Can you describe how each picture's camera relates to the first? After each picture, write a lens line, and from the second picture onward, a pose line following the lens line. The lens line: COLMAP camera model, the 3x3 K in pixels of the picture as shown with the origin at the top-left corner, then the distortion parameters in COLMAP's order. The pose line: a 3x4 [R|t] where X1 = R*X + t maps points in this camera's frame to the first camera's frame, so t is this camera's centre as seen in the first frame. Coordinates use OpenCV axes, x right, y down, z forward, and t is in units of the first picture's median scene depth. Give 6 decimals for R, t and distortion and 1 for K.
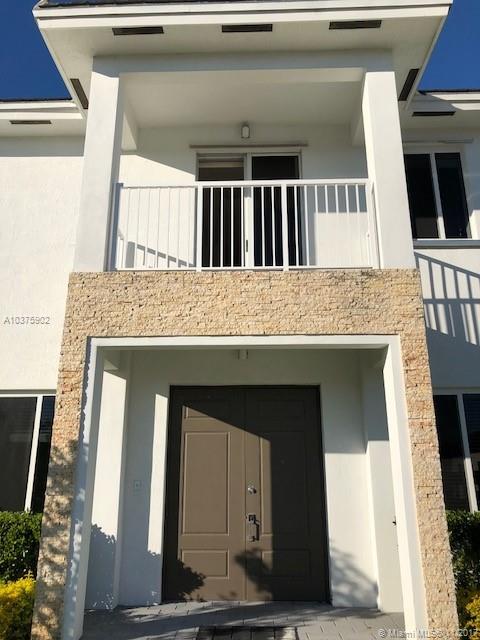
lens RADIAL K [[545.4, 0, 240.3], [0, 545.4, 310.8], [0, 0, 1]] dist [0.005417, 0.003836]
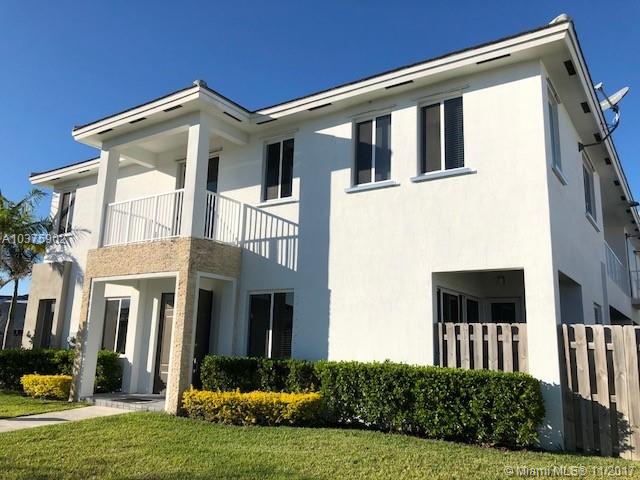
lens RADIAL K [[516.5, 0, 320.0], [0, 516.5, 240.0], [0, 0, 1]] dist [0.004008, -0.009886]
pose [[0.833536, -0.079537, -0.546709, 1.545754], [0.131830, 0.989631, 0.057019, -0.096388], [0.536505, -0.119601, 0.835379, -0.271630]]
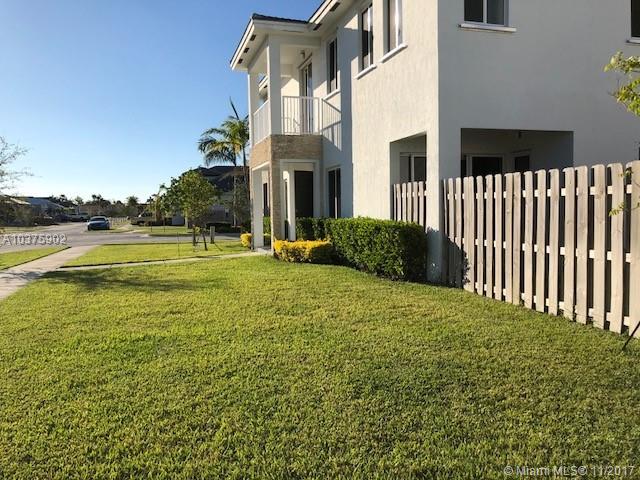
lens RADIAL K [[516.5, 0, 320.0], [0, 516.5, 240.0], [0, 0, 1]] dist [0.004008, -0.009886]
pose [[0.308219, 0.058378, -0.949523, 2.558613], [0.309862, 0.937524, 0.158222, 0.073525], [0.899437, -0.342988, 0.270874, 0.293080]]
